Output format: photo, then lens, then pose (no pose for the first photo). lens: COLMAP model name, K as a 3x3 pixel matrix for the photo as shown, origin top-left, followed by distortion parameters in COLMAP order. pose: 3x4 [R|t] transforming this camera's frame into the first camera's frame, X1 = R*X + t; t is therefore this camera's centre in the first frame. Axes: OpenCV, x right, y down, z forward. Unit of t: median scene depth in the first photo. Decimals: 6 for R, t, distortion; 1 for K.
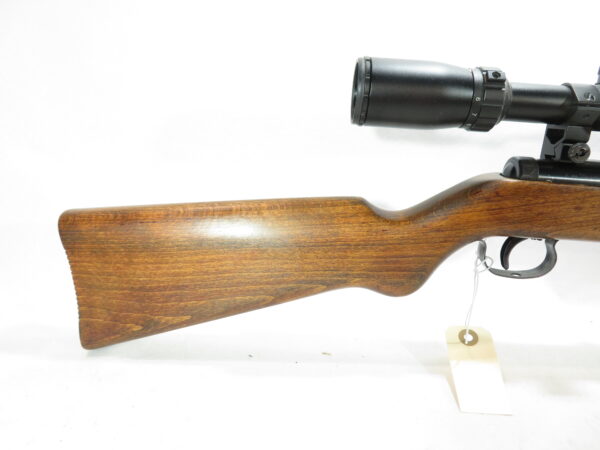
lens RADIAL K [[431.2, 0, 300.0], [0, 431.2, 225.0], [0, 0, 1]] dist [-0.002564, -0.001157]
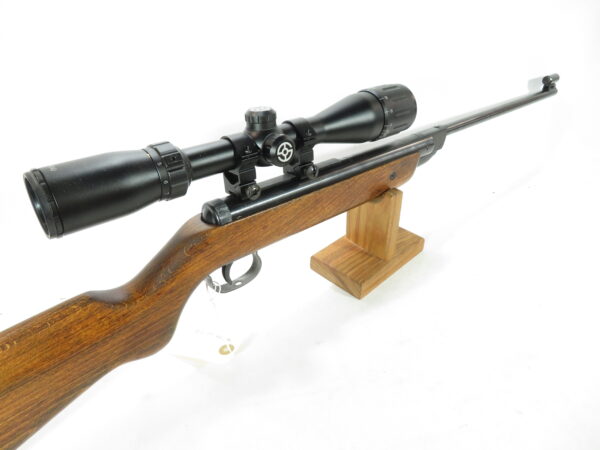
lens RADIAL K [[431.2, 0, 300.0], [0, 431.2, 225.0], [0, 0, 1]] dist [-0.002564, -0.001157]
pose [[0.734760, -0.395220, 0.551298, 0.017867], [0.263019, 0.915142, 0.305510, -0.381502], [-0.625259, -0.079475, 0.776360, -0.056401]]
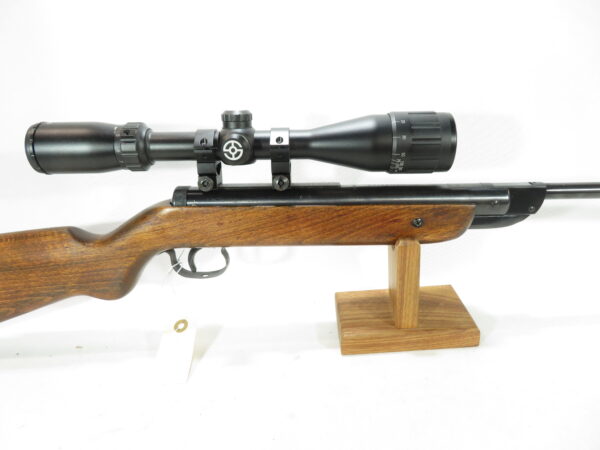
lens RADIAL K [[431.2, 0, 300.0], [0, 431.2, 225.0], [0, 0, 1]] dist [-0.002564, -0.001157]
pose [[0.996517, -0.083363, 0.002116, 0.824798], [0.083215, 0.995747, 0.039531, -0.062866], [-0.005402, -0.039217, 0.999216, -0.286150]]
